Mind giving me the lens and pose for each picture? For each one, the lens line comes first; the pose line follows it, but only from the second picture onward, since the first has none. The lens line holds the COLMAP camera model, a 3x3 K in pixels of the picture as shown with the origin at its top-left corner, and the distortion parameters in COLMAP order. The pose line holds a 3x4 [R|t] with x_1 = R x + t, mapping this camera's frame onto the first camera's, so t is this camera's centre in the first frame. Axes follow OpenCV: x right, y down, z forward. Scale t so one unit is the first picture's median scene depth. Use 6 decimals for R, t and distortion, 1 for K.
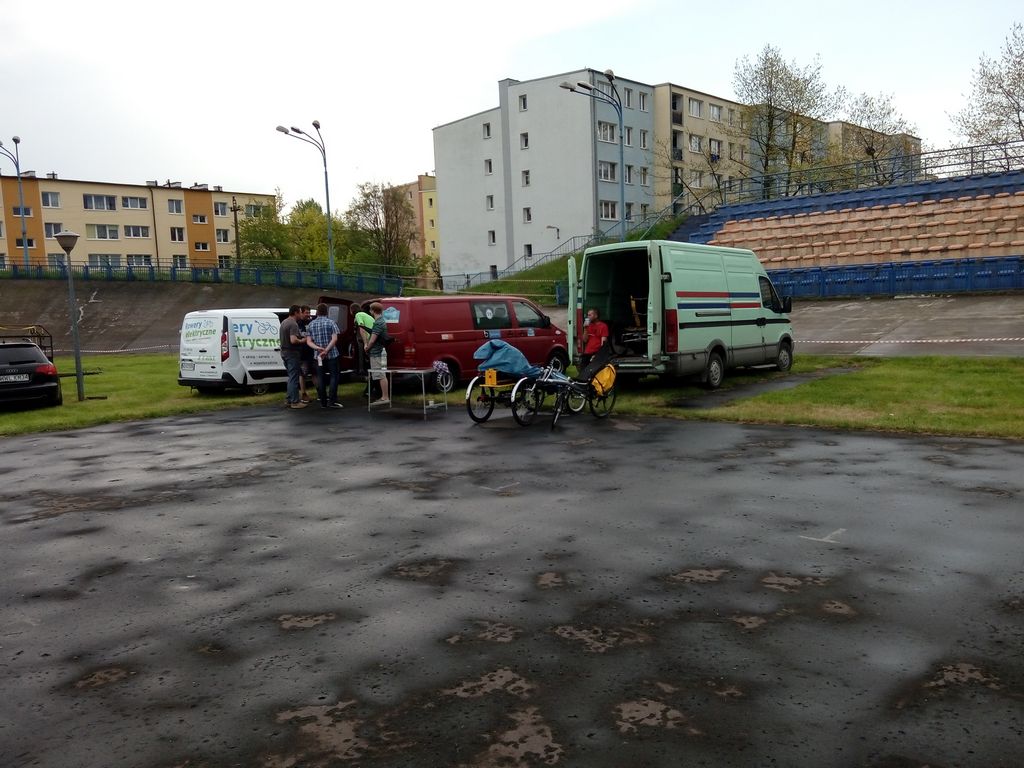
lens RADIAL K [[862.4, 0, 512.0], [0, 862.4, 384.0], [0, 0, 1]] dist [0.084984, -0.102434]
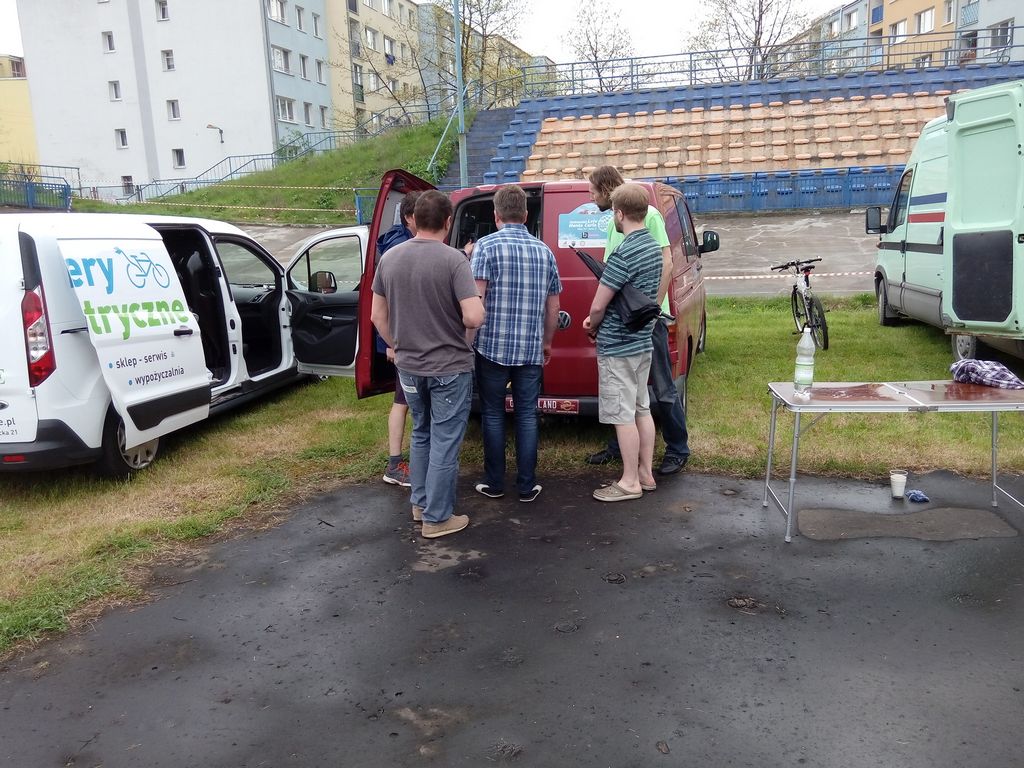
lens RADIAL K [[862.4, 0, 512.0], [0, 862.4, 384.0], [0, 0, 1]] dist [0.084984, -0.102434]
pose [[0.893195, -0.081187, 0.442279, -0.164496], [0.045066, 0.994776, 0.091595, -0.024055], [-0.447405, -0.061881, 0.892188, 0.337202]]
